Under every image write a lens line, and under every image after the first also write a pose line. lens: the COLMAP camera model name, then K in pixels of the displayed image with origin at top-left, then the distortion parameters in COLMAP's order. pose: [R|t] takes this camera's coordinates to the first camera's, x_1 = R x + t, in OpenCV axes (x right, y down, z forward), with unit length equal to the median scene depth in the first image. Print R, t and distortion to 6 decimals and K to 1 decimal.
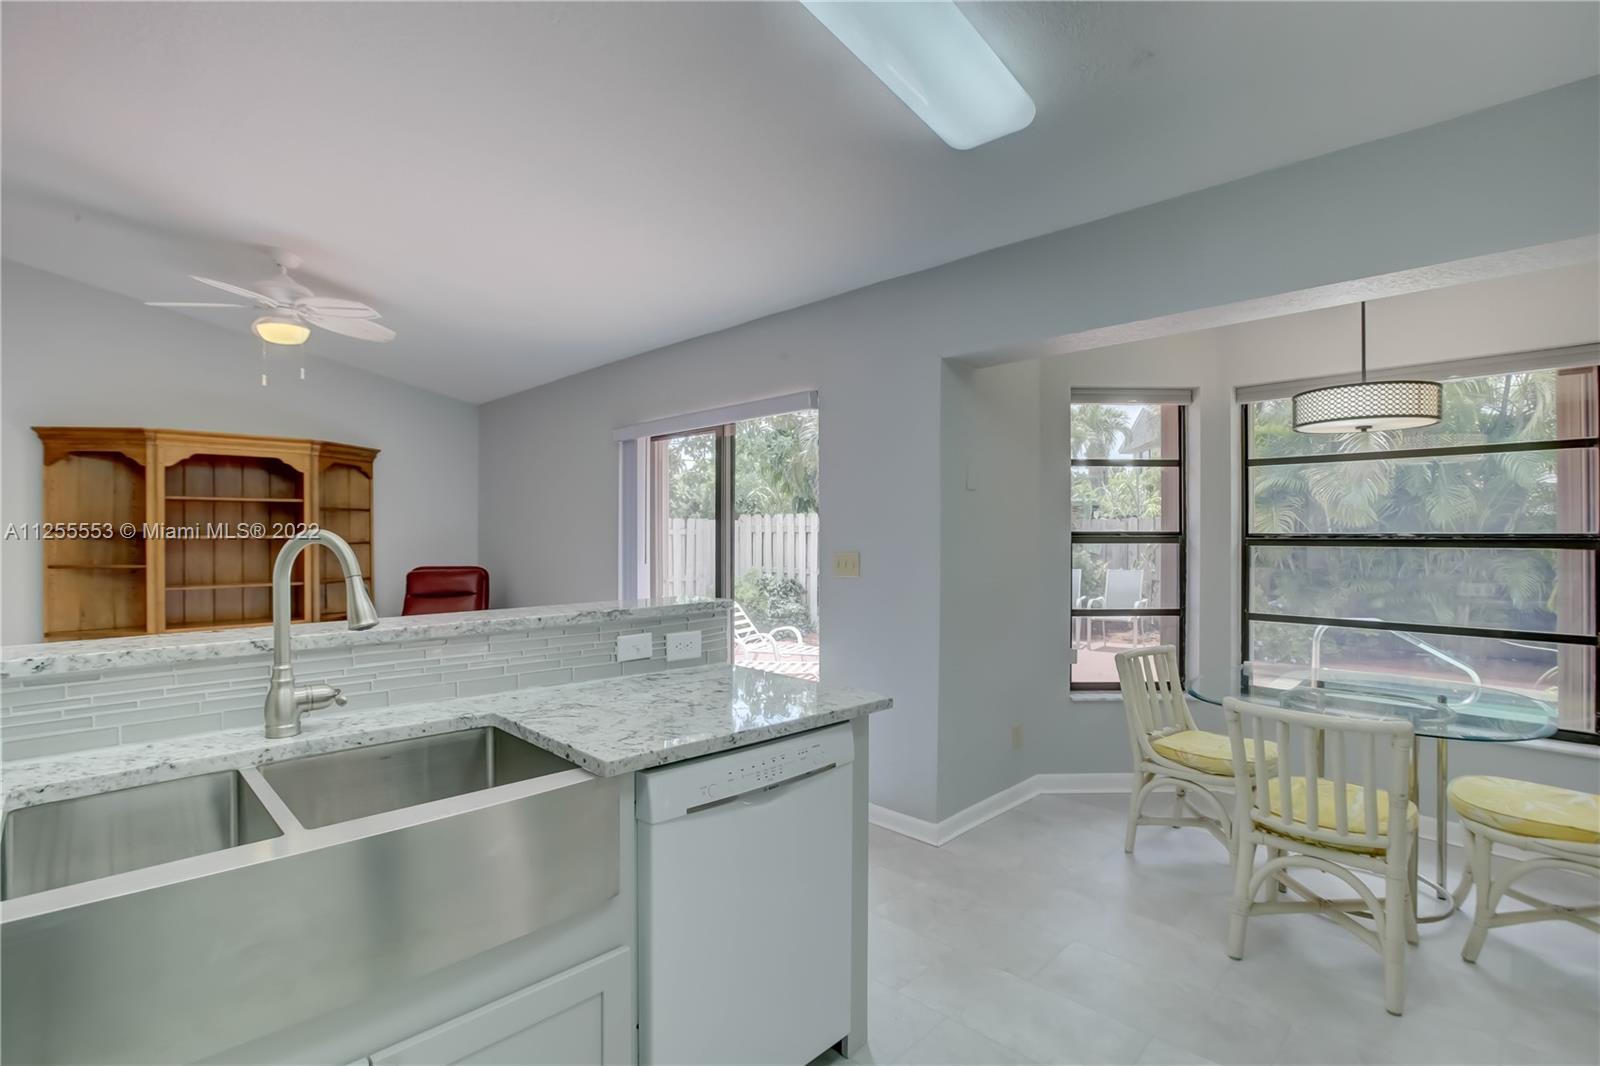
lens RADIAL K [[765.9, 0, 808.7], [0, 765.9, 523.6], [0, 0, 1]] dist [-0.039550, 0.015215]
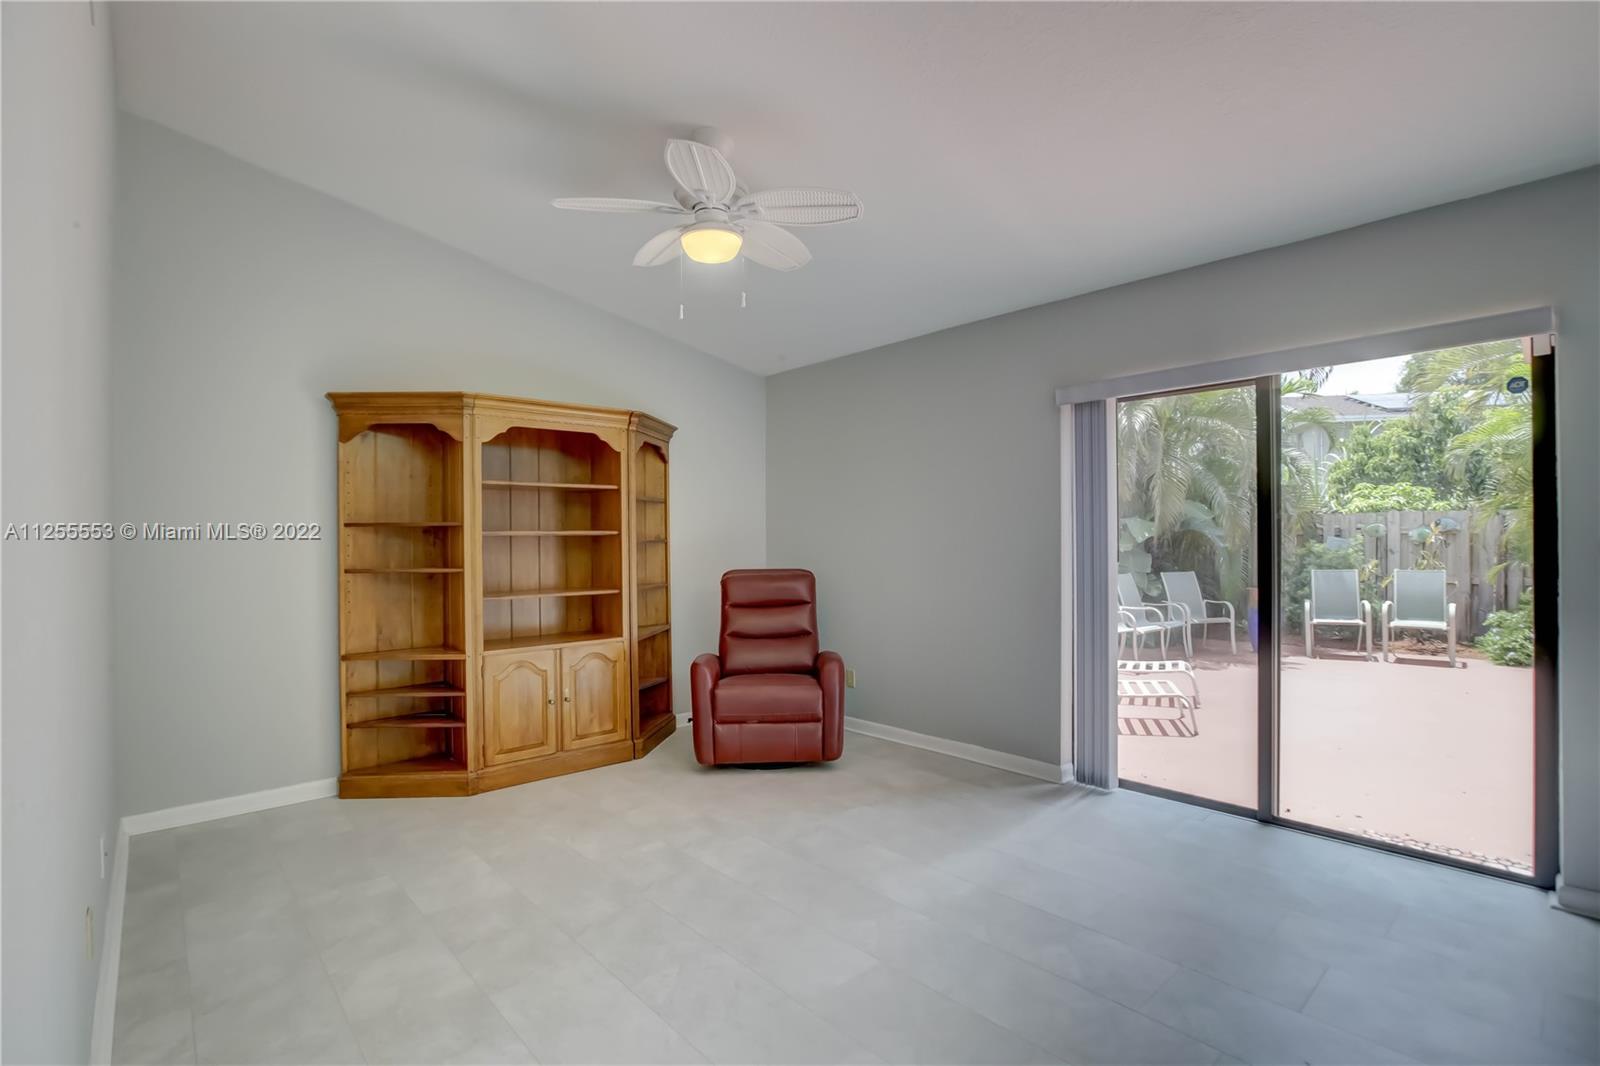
lens RADIAL K [[742.6, 0, 802.7], [0, 742.6, 530.3], [0, 0, 1]] dist [-0.050552, 0.013279]
pose [[0.998650, -0.005224, -0.051673, -0.483622], [0.005496, 0.999972, 0.005126, 0.013108], [0.051645, -0.005403, 0.998651, 0.252180]]
